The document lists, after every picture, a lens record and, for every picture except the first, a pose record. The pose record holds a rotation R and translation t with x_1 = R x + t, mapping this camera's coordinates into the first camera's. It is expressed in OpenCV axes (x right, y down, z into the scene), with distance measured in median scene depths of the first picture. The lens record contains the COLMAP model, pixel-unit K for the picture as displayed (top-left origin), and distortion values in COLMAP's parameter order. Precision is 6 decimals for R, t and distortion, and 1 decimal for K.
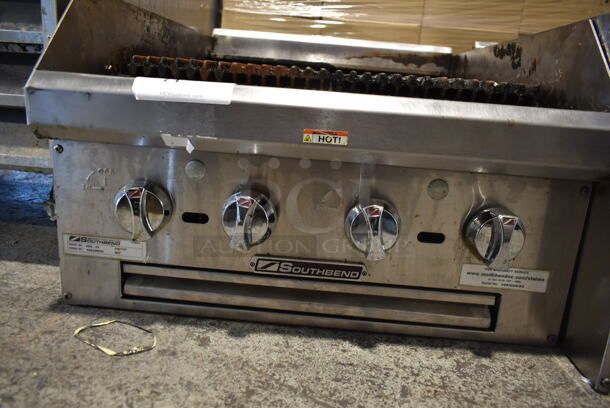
lens RADIAL K [[468.4, 0, 305.7], [0, 468.4, 201.9], [0, 0, 1]] dist [-0.029233, 0.017400]
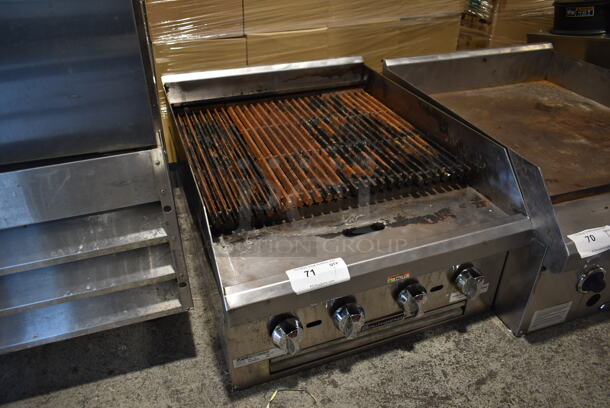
lens RADIAL K [[468.4, 0, 308.4], [0, 468.4, 204.5], [0, 0, 1]] dist [-0.029233, 0.017400]
pose [[0.914499, -0.275325, 0.296458, -0.625897], [0.161215, 0.920033, 0.357140, -0.938875], [-0.371081, -0.278811, 0.885756, -0.322221]]
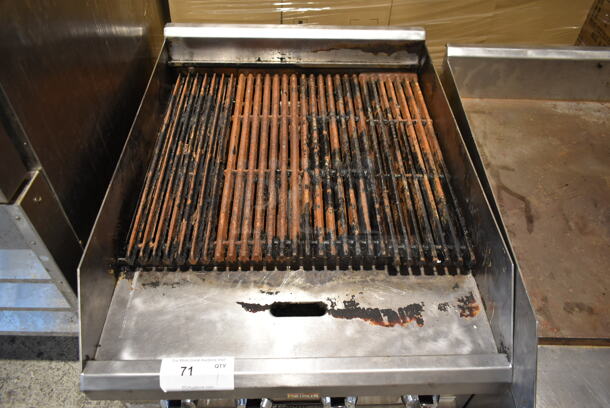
lens RADIAL K [[468.4, 0, 305.0], [0, 468.4, 206.5], [0, 0, 1]] dist [-0.029233, 0.017400]
pose [[0.996067, -0.087760, 0.012207, 0.070547], [0.066785, 0.834157, 0.547468, -1.221613], [-0.058228, -0.544500, 0.836738, 0.097439]]
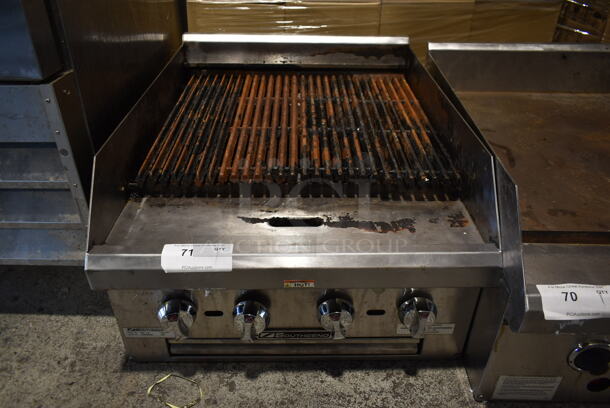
lens RADIAL K [[468.4, 0, 305.8], [0, 468.4, 204.3], [0, 0, 1]] dist [-0.029233, 0.017400]
pose [[0.995844, -0.088329, 0.022178, 0.044874], [0.075962, 0.939958, 0.332730, -0.746070], [-0.050236, -0.329663, 0.942761, -0.266036]]
